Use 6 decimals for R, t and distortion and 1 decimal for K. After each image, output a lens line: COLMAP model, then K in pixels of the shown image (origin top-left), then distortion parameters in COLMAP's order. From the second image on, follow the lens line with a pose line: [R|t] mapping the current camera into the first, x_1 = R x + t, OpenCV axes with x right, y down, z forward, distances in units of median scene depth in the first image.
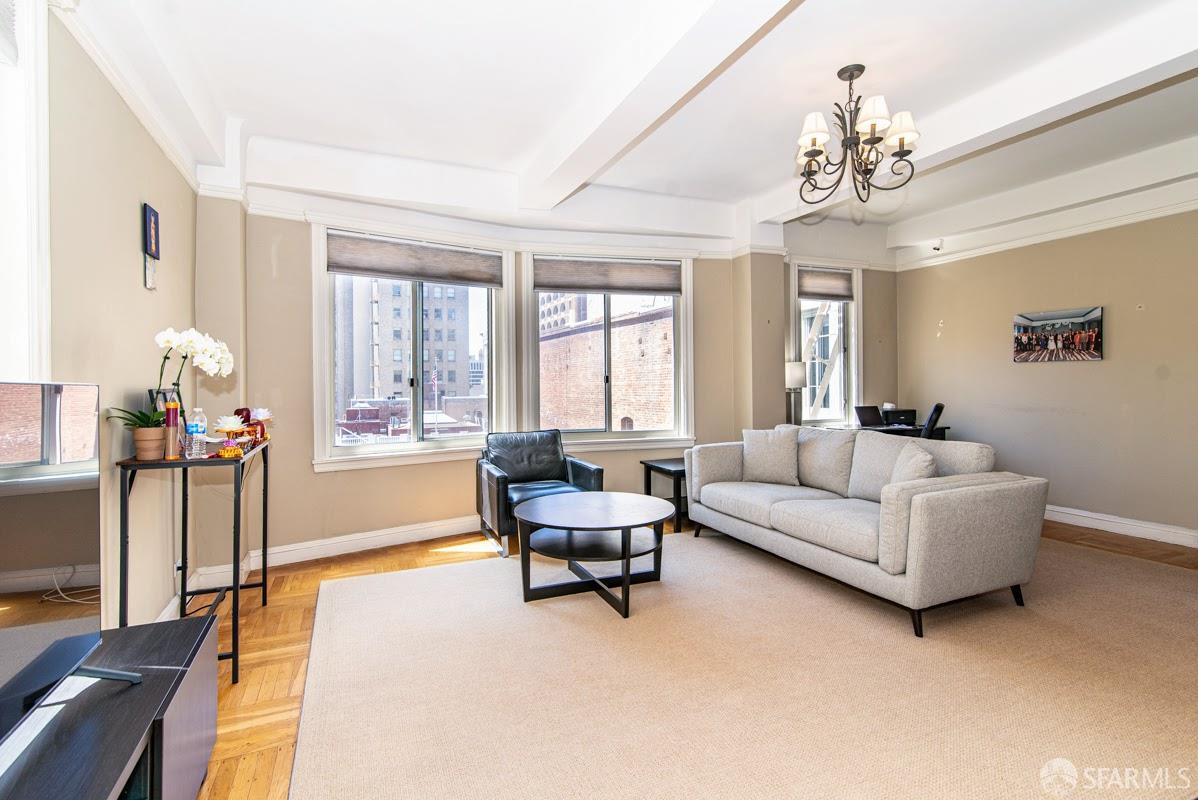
lens RADIAL K [[542.9, 0, 591.3], [0, 542.9, 380.4], [0, 0, 1]] dist [0.000392, -0.000117]
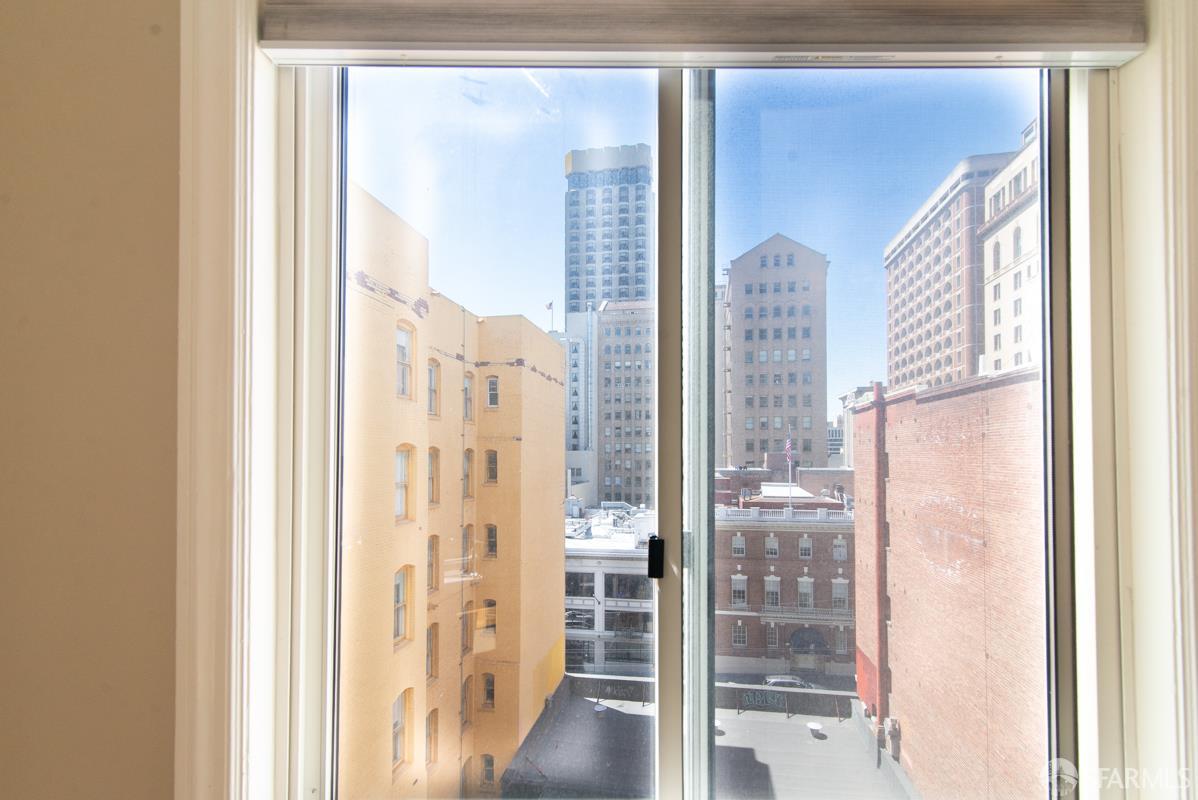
lens RADIAL K [[576.5, 0, 594.9], [0, 576.5, 436.6], [0, 0, 1]] dist [0.002320, 0.000151]
pose [[0.822711, -0.006838, -0.568418, -0.197425], [-0.006025, 0.999767, -0.020747, -0.033607], [0.568428, 0.020494, 0.822478, 0.685724]]
